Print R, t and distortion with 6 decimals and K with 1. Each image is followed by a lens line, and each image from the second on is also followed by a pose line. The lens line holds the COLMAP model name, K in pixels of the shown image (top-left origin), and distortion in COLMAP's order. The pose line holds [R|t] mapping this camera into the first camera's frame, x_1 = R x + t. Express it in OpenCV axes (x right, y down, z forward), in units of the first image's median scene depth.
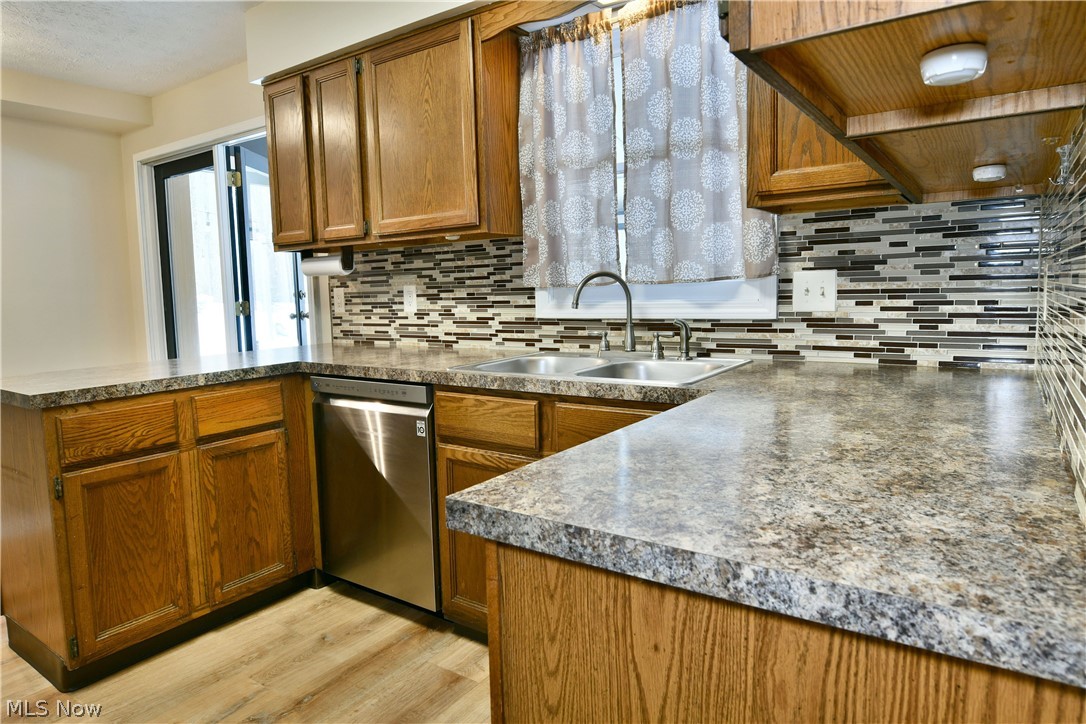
lens RADIAL K [[656.4, 0, 543.6], [0, 656.4, 346.1], [0, 0, 1]] dist [-0.010669, -0.001831]
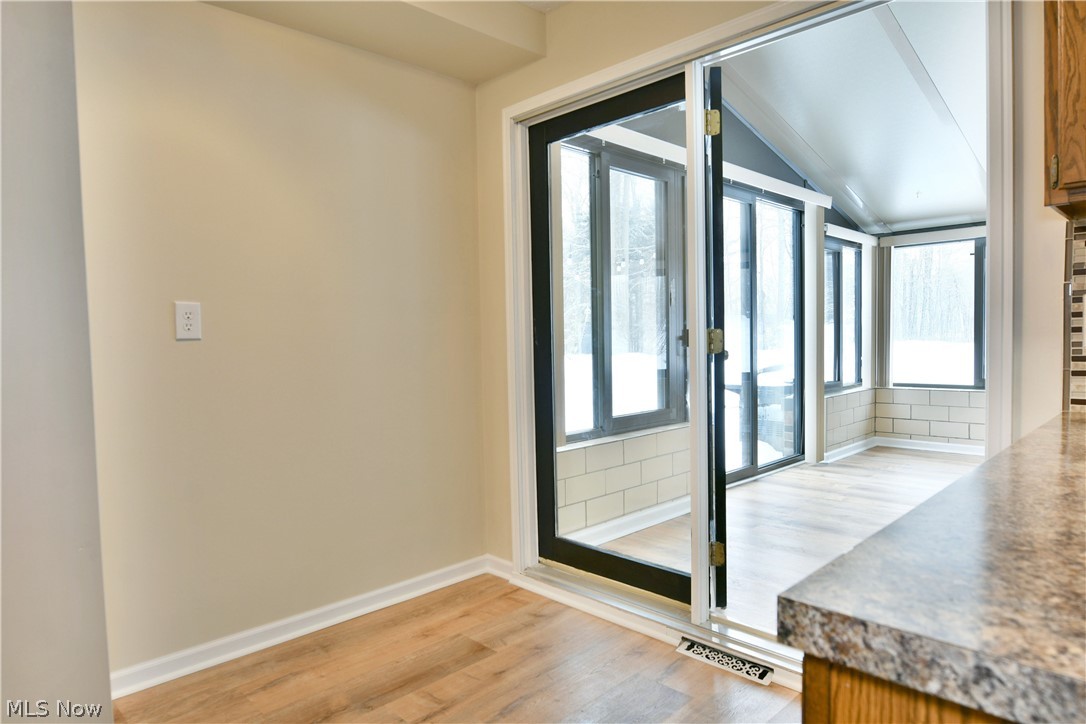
lens RADIAL K [[656.4, 0, 543.6], [0, 656.4, 346.1], [0, 0, 1]] dist [-0.010669, -0.001831]
pose [[0.983580, 0.012841, -0.180017, -0.723297], [-0.025256, 0.997443, -0.066847, -0.013980], [0.178698, 0.070296, 0.981390, 0.574813]]
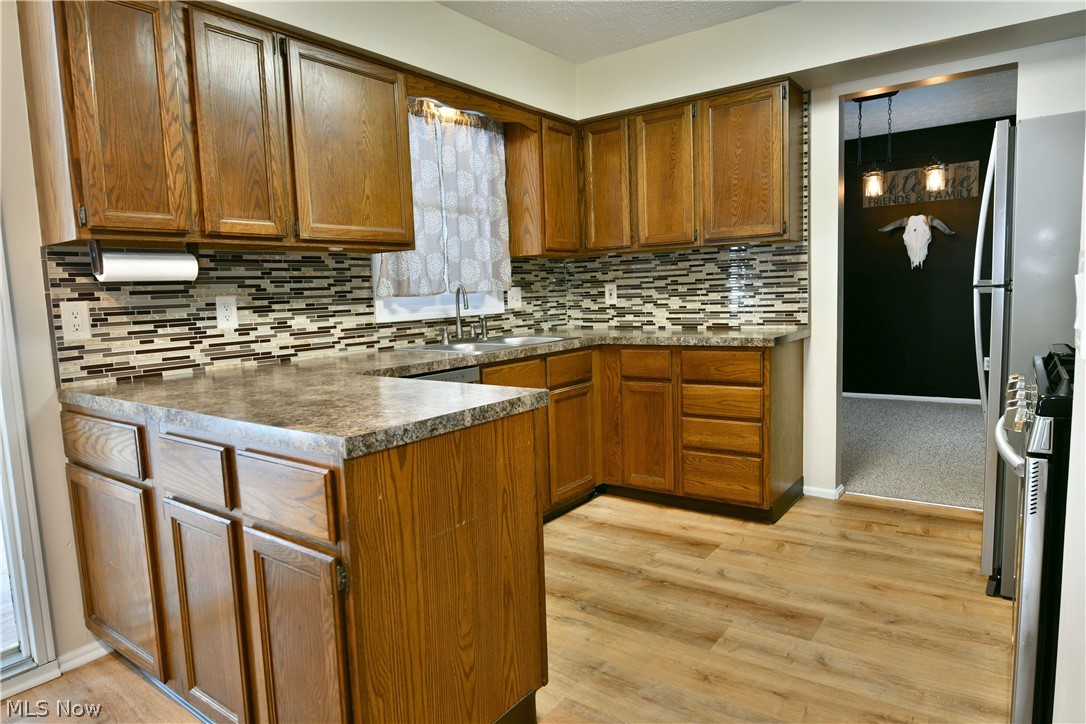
lens RADIAL K [[650.5, 0, 543.0], [0, 650.5, 362.0], [0, 0, 1]] dist [-0.000973, -0.000202]
pose [[0.028693, -0.082792, 0.996154, -1.105993], [0.125969, 0.988918, 0.078562, -0.025605], [-0.991619, 0.123230, 0.038804, 0.618670]]
